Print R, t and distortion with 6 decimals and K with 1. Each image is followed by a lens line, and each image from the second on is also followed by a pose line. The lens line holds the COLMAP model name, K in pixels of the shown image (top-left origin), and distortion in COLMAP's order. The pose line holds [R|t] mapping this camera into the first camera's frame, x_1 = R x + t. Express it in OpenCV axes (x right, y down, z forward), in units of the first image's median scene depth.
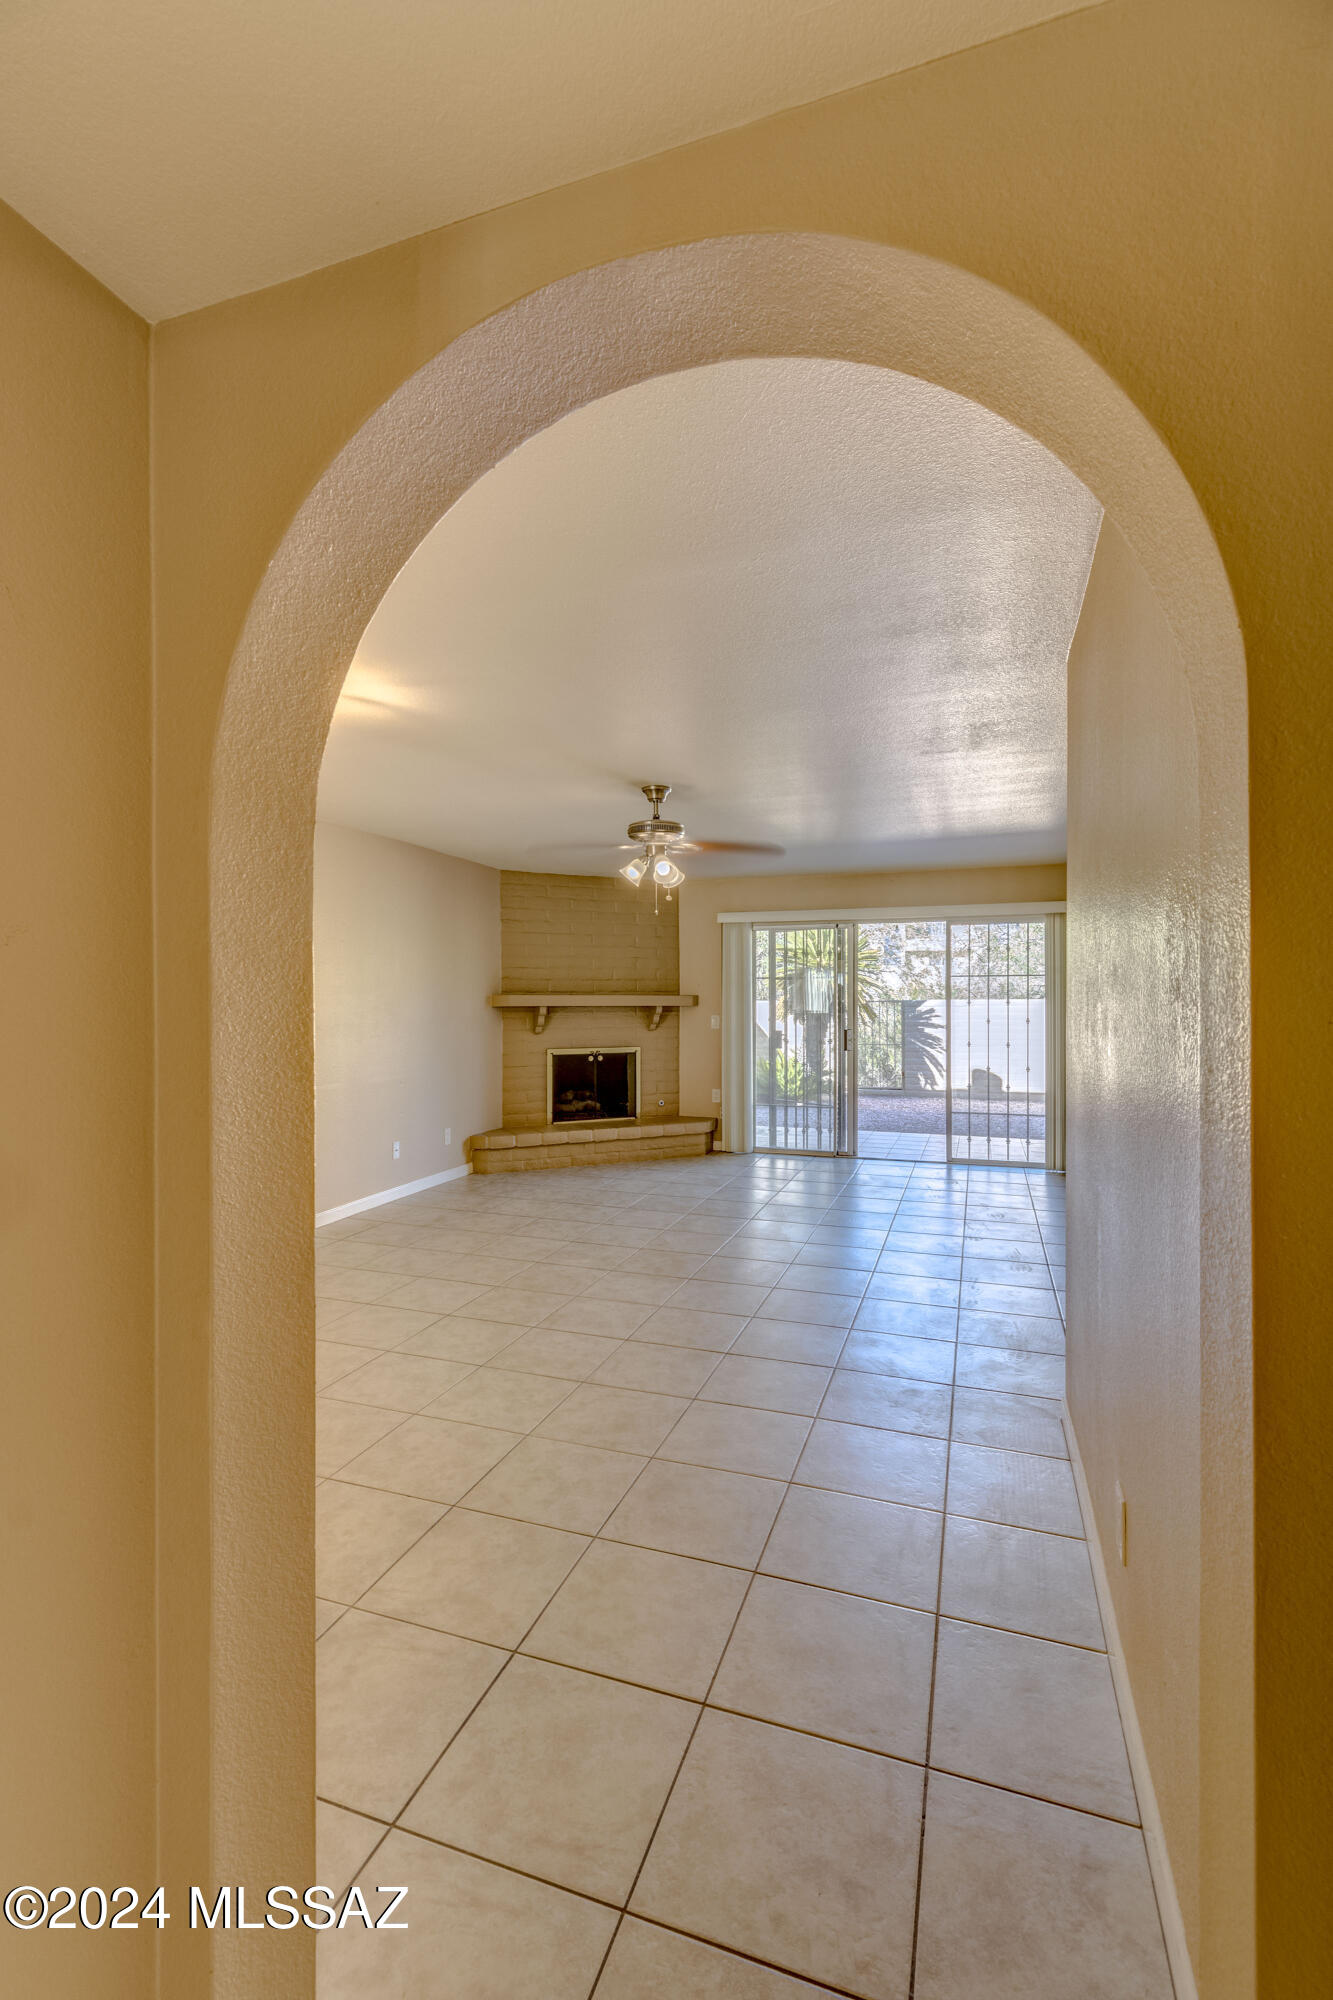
lens RADIAL K [[902.5, 0, 666.5], [0, 902.5, 1000.0], [0, 0, 1]] dist [0.001569, -0.000020]
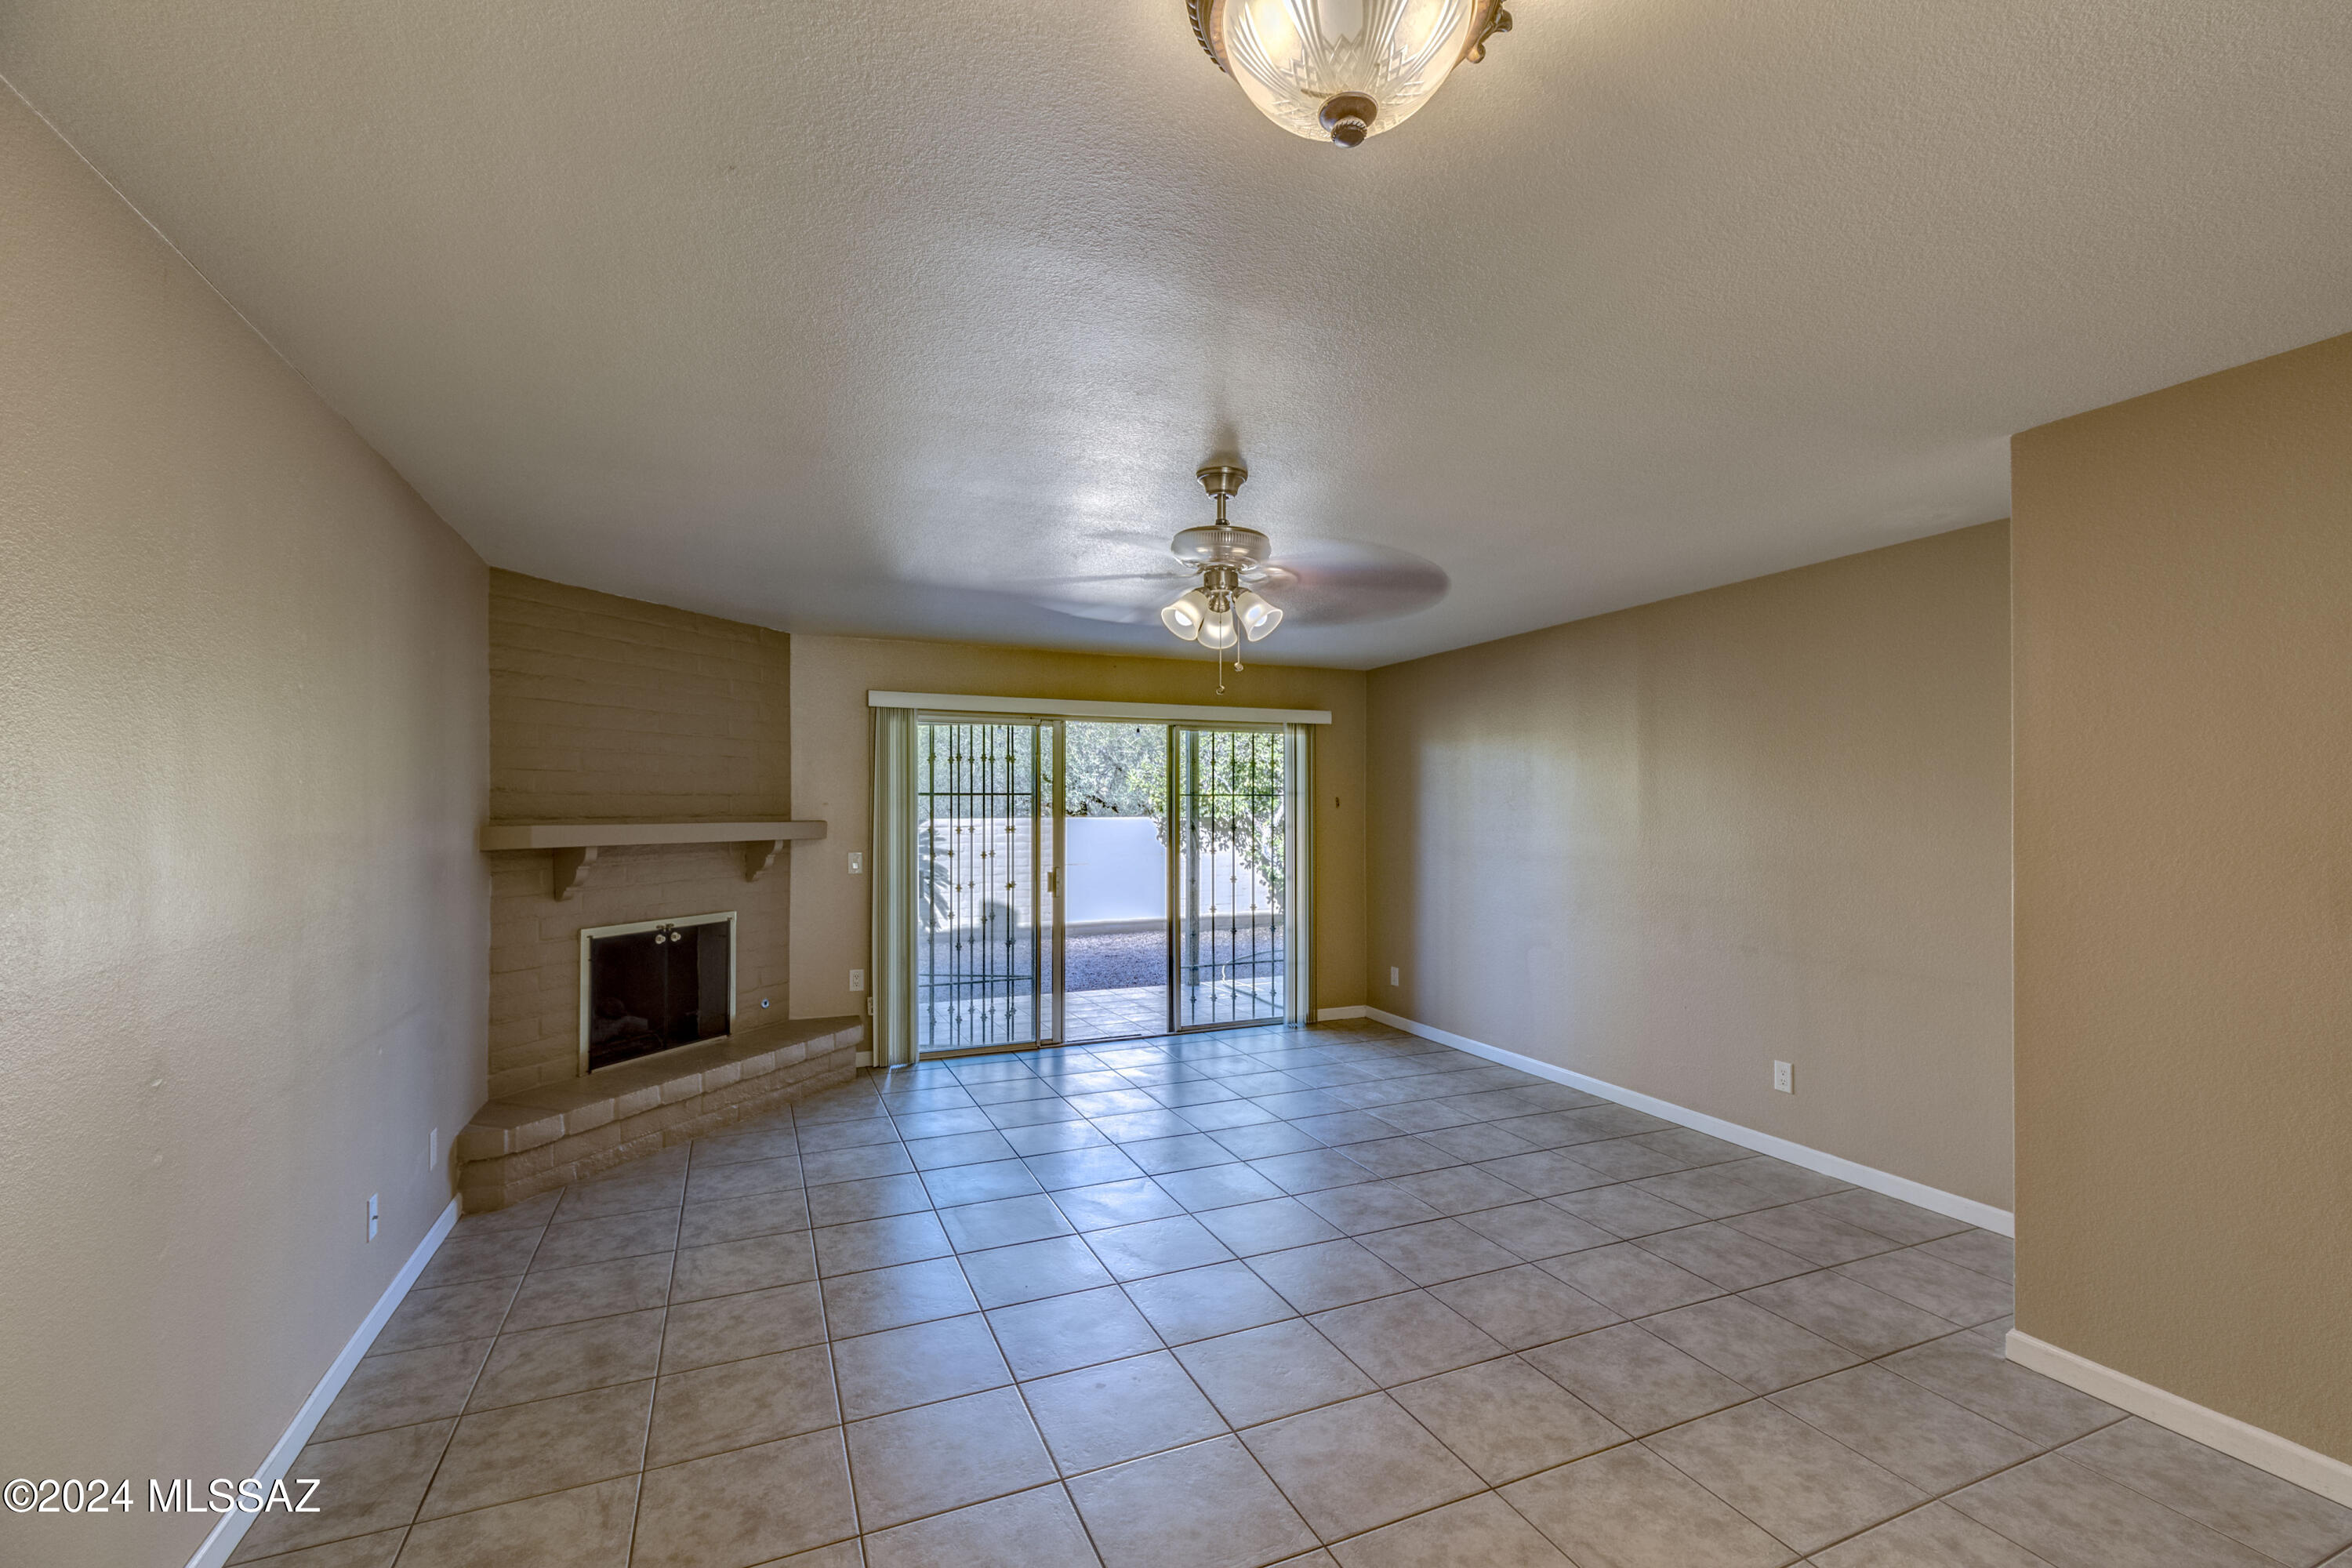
lens RADIAL K [[1042.9, 0, 1215.5], [0, 1042.9, 801.4], [0, 0, 1]] dist [0.002223, 0.000016]
pose [[0.716271, 0.004825, 0.697805, -0.283265], [0.001125, 0.999967, -0.008069, -0.012806], [-0.697821, 0.006565, 0.716242, 0.317342]]
